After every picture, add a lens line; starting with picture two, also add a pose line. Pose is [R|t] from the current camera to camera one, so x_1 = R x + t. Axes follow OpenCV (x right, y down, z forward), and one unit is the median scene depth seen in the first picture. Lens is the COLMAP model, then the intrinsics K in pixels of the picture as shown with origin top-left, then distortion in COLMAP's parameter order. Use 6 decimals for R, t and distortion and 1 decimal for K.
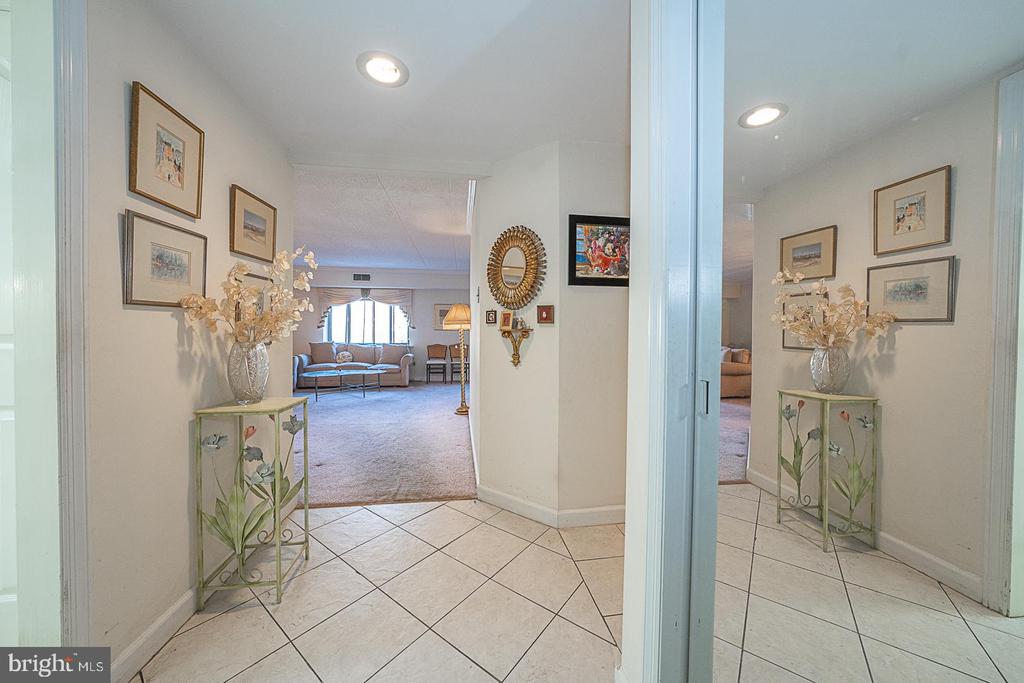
lens RADIAL K [[351.8, 0, 511.9], [0, 351.8, 340.3], [0, 0, 1]] dist [0.000860, 0.001134]
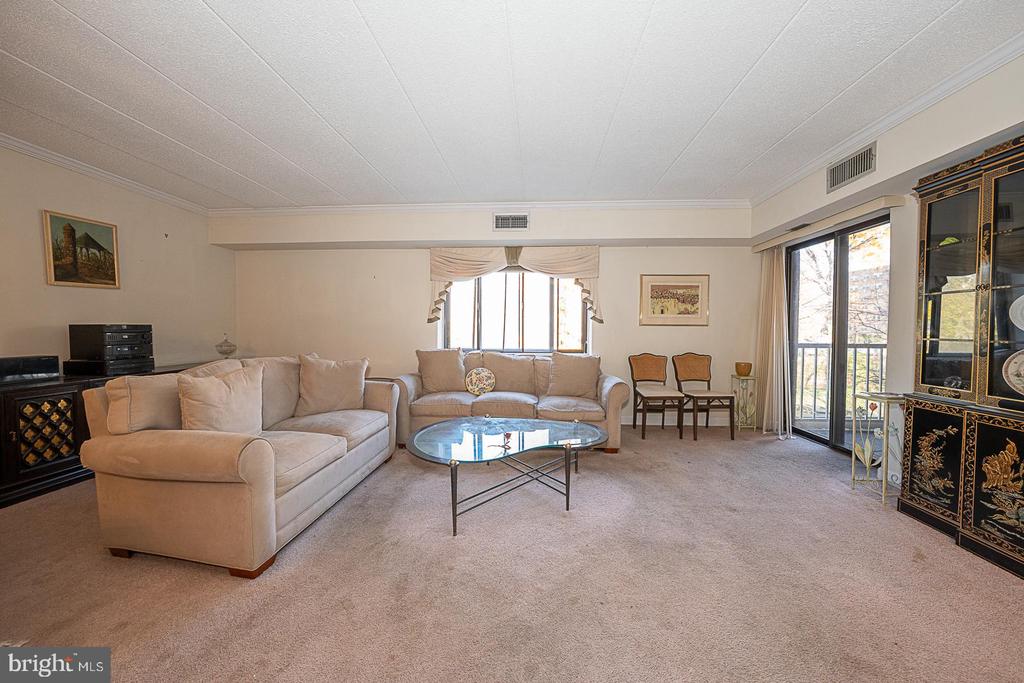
lens RADIAL K [[351.8, 0, 518.2], [0, 351.8, 339.9], [0, 0, 1]] dist [0.000860, 0.001134]
pose [[0.980809, 0.005503, -0.194895, -0.300266], [-0.002193, 0.999850, 0.017199, -0.016904], [0.194960, -0.016442, 0.980673, 0.477576]]
